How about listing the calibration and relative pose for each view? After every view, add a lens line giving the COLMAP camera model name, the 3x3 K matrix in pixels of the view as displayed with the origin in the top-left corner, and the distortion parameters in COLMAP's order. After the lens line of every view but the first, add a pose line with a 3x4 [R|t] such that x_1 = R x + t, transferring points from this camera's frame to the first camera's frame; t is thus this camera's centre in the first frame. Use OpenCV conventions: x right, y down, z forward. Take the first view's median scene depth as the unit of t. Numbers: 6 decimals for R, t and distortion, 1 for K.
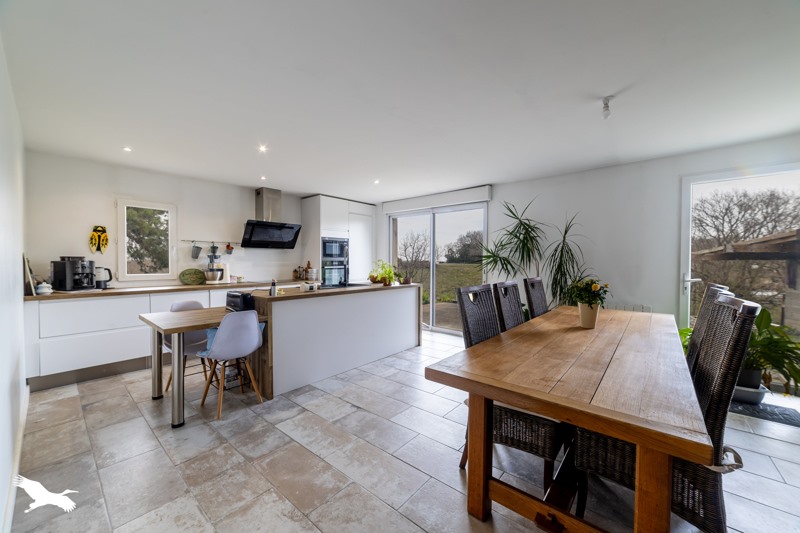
lens RADIAL K [[300.1, 0, 400.0], [0, 300.1, 266.5], [0, 0, 1]] dist [-0.000557, -0.000052]
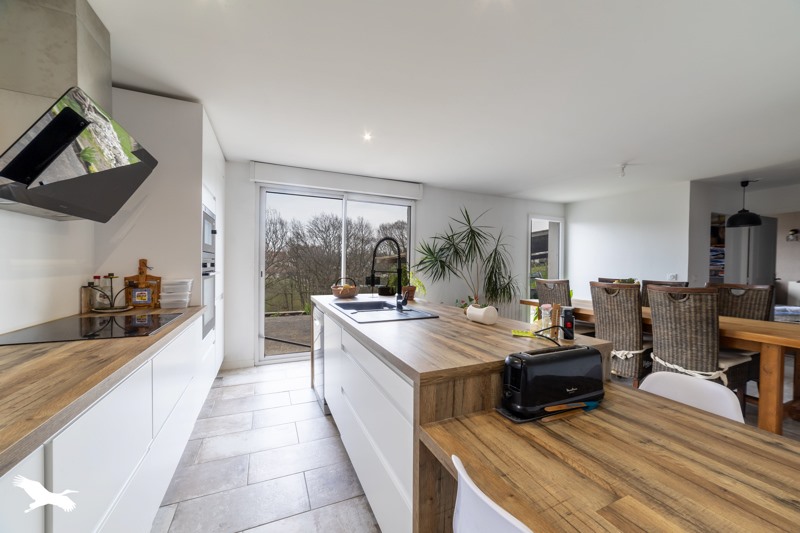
lens RADIAL K [[300.1, 0, 400.0], [0, 300.1, 266.5], [0, 0, 1]] dist [-0.000557, -0.000052]
pose [[0.432410, -0.003818, 0.901669, -0.669162], [0.002881, 0.999992, 0.002853, -0.011391], [-0.901673, 0.001364, 0.432417, 0.724441]]
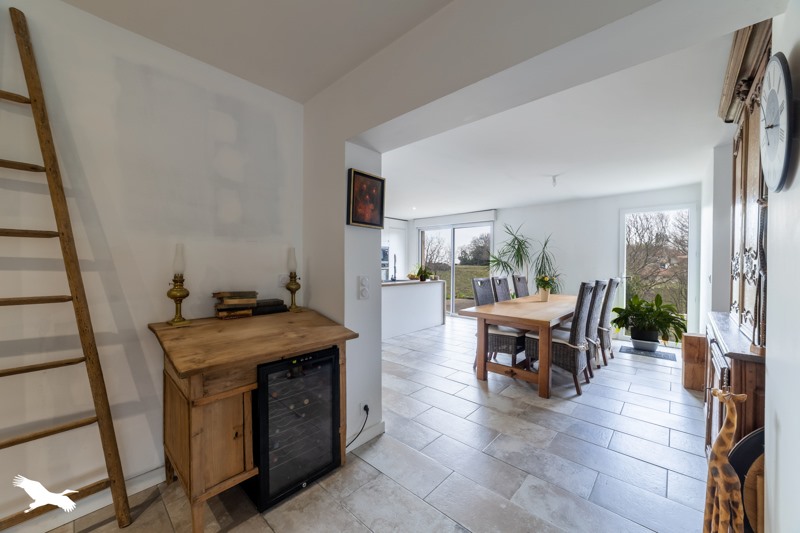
lens RADIAL K [[300.1, 0, 400.0], [0, 300.1, 266.5], [0, 0, 1]] dist [-0.000557, -0.000052]
pose [[0.999089, 0.002377, -0.042614, -0.090489], [-0.002654, 0.999976, -0.006451, 0.003100], [0.042597, 0.006558, 0.999071, -0.453178]]
